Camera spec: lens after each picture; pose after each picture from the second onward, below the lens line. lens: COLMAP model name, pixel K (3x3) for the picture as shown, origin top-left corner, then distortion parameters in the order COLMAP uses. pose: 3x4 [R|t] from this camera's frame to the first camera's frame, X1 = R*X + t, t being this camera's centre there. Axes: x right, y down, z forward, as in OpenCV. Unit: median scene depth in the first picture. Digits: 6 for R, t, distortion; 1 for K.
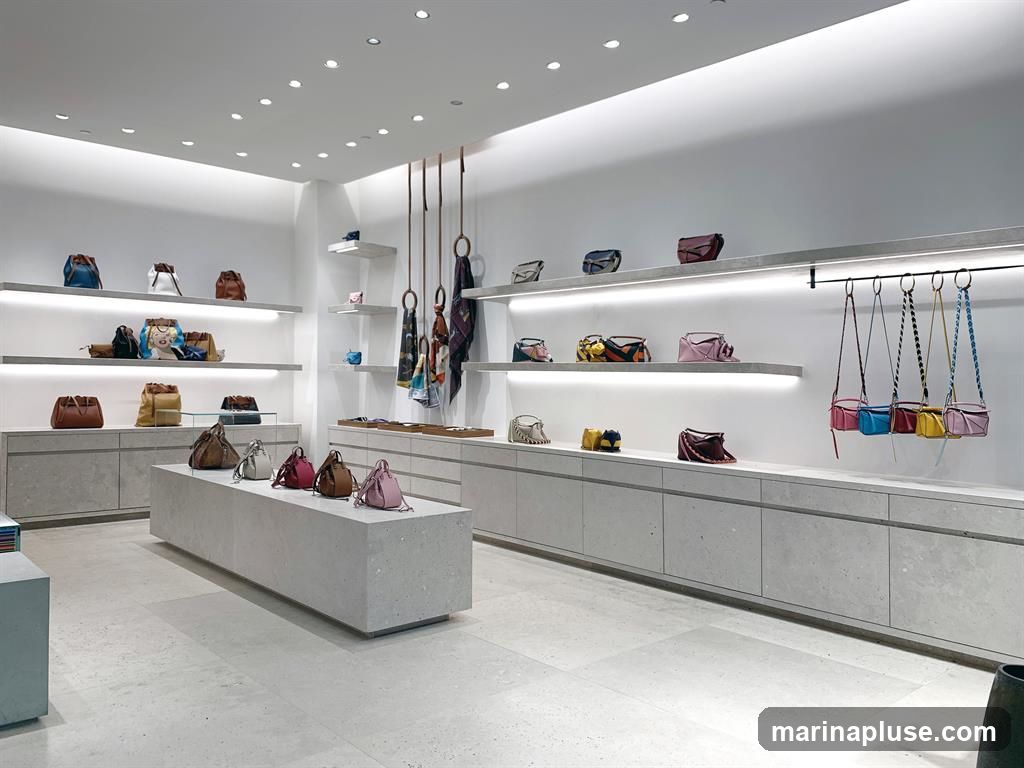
lens RADIAL K [[806.6, 0, 512.0], [0, 806.6, 384.0], [0, 0, 1]] dist [-0.003994, -0.005839]
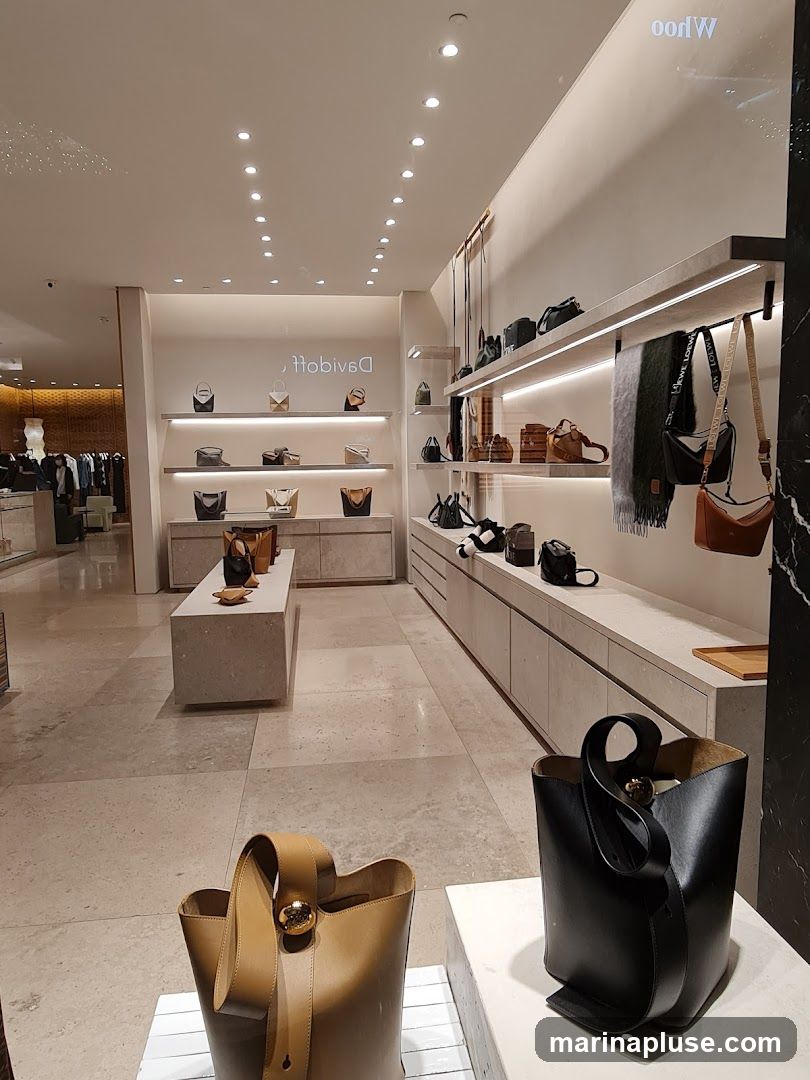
lens RADIAL K [[742.0, 0, 405.0], [0, 742.0, 540.0], [0, 0, 1]] dist [0.000441, -0.000137]
pose [[0.822966, 0.029492, -0.567325, 0.514414], [0.021752, 0.996283, 0.083344, -0.008175], [0.567674, -0.080929, 0.819266, 0.241337]]
